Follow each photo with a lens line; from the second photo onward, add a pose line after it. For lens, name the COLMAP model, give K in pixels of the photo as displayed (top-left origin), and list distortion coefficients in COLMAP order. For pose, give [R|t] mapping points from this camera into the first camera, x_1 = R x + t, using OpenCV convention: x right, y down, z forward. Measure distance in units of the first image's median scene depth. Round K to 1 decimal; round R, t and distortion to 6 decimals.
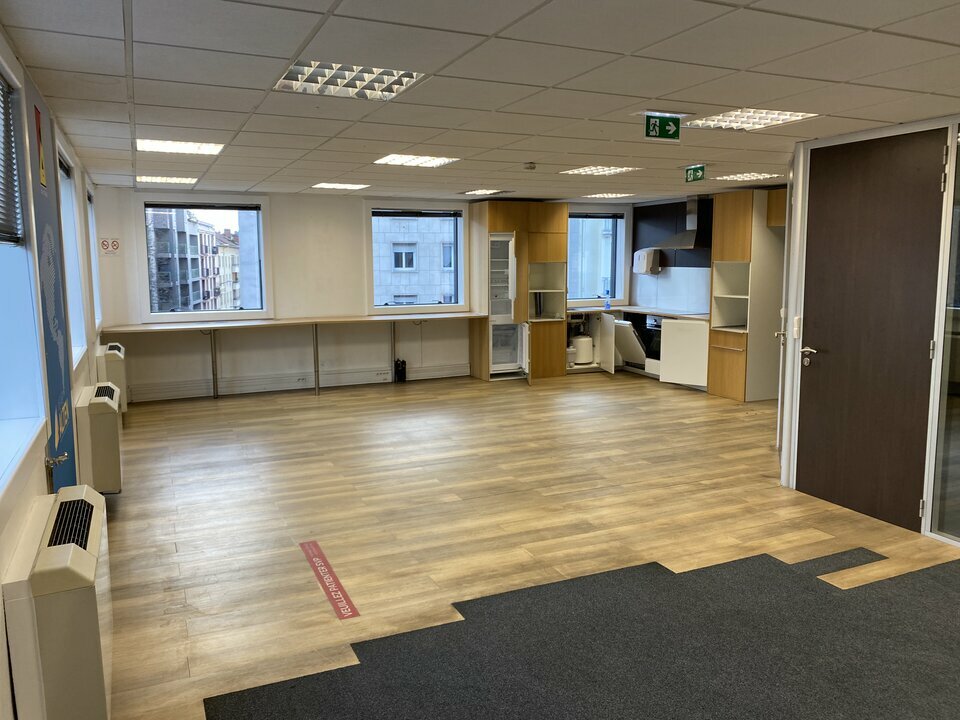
lens RADIAL K [[737.0, 0, 480.0], [0, 737.0, 360.0], [0, 0, 1]] dist [-0.007999, -0.002036]
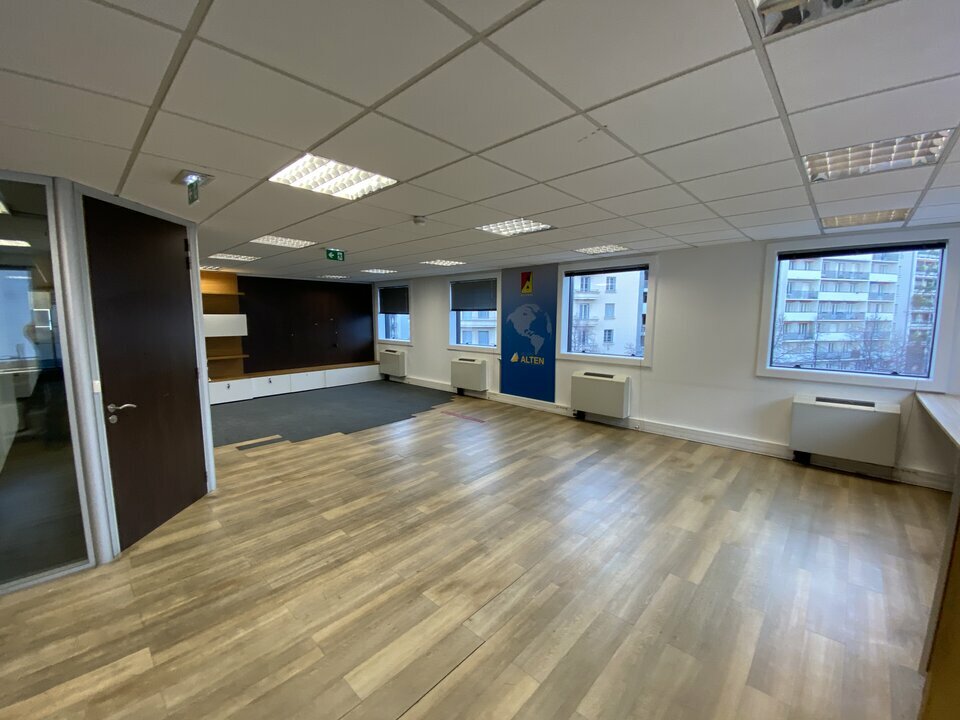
lens RADIAL K [[389.0, 0, 480.0], [0, 389.0, 360.0], [0, 0, 1]] dist [0.000541, 0.000047]
pose [[-0.929569, 0.049528, -0.365306, 0.220254], [-0.046929, 0.966974, 0.250518, -0.252413], [0.365648, 0.250018, -0.896545, 1.781048]]
